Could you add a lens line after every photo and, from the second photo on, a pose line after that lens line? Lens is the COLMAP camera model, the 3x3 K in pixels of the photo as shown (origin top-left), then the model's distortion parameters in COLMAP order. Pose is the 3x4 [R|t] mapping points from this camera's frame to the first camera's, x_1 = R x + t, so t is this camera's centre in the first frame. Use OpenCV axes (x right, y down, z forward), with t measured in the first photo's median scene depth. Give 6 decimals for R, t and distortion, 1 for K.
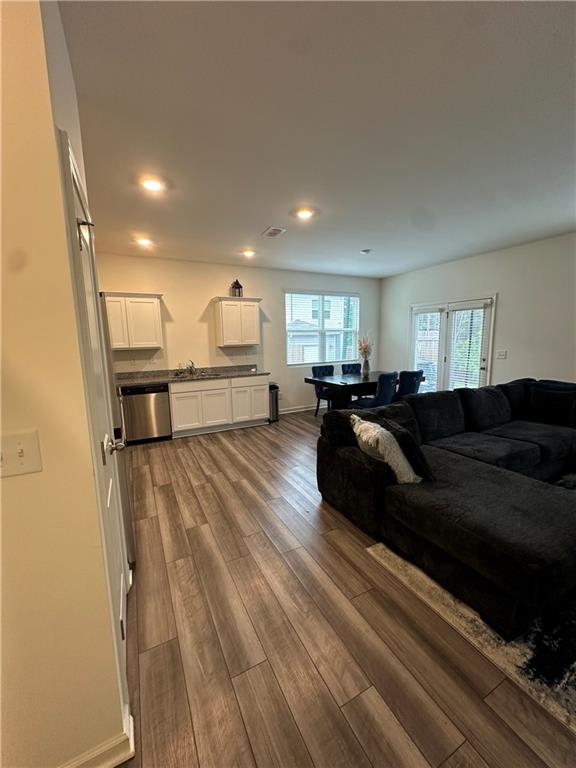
lens RADIAL K [[306.9, 0, 287.3], [0, 306.9, 381.2], [0, 0, 1]] dist [-0.006708, 0.001372]
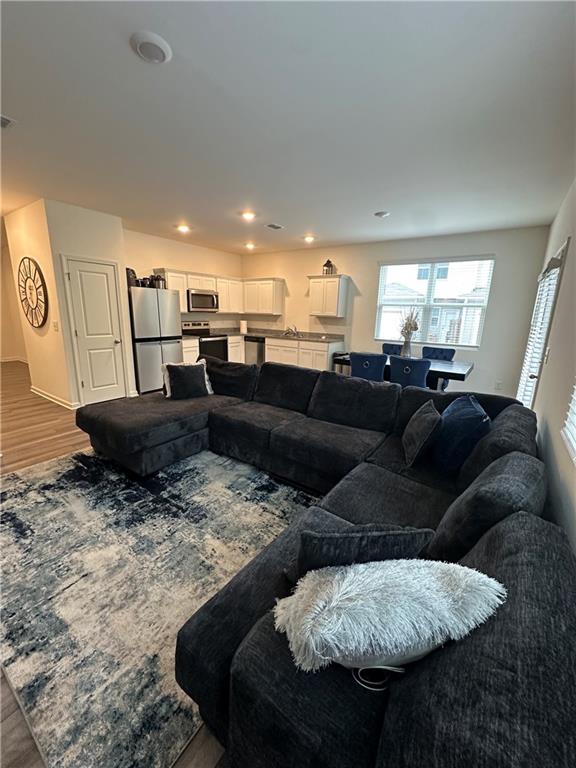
lens RADIAL K [[306.9, 0, 289.0], [0, 306.9, 381.9], [0, 0, 1]] dist [-0.006708, 0.001372]
pose [[0.470905, 0.231199, -0.851349, 1.404915], [-0.157800, 0.971558, 0.176560, -0.093891], [0.867956, 0.051199, 0.493995, 0.502268]]
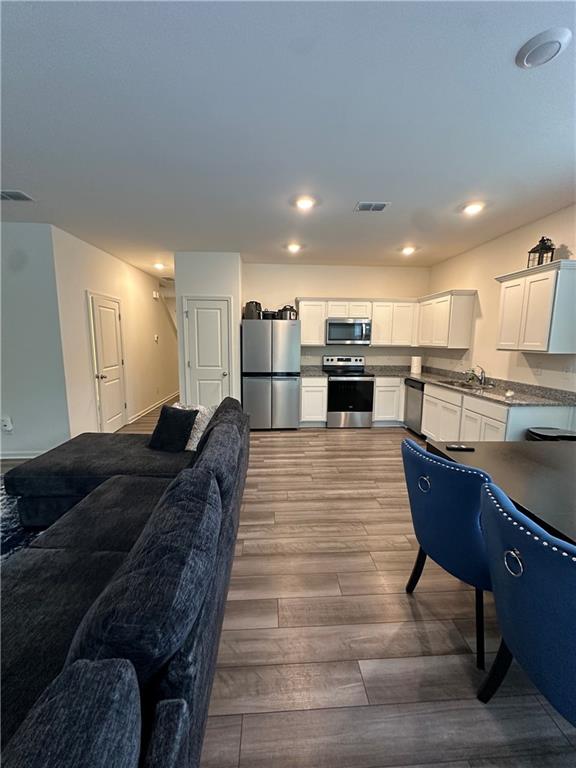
lens RADIAL K [[306.9, 0, 289.8], [0, 306.9, 381.7], [0, 0, 1]] dist [-0.006708, 0.001372]
pose [[-0.406258, 0.140759, -0.902852, 0.935708], [-0.126495, 0.969887, 0.208129, -0.204689], [0.904960, 0.198761, -0.376219, 1.351892]]
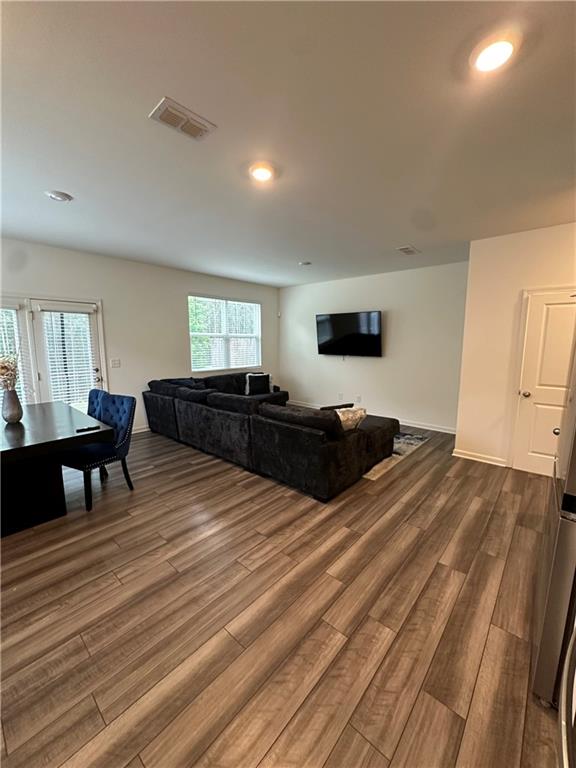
lens RADIAL K [[306.9, 0, 289.3], [0, 306.9, 381.7], [0, 0, 1]] dist [-0.006708, 0.001372]
pose [[-0.366806, -0.109656, 0.923812, -0.649426], [0.133240, 0.976599, 0.168826, -0.176814], [-0.920707, 0.185015, -0.343611, 1.222745]]
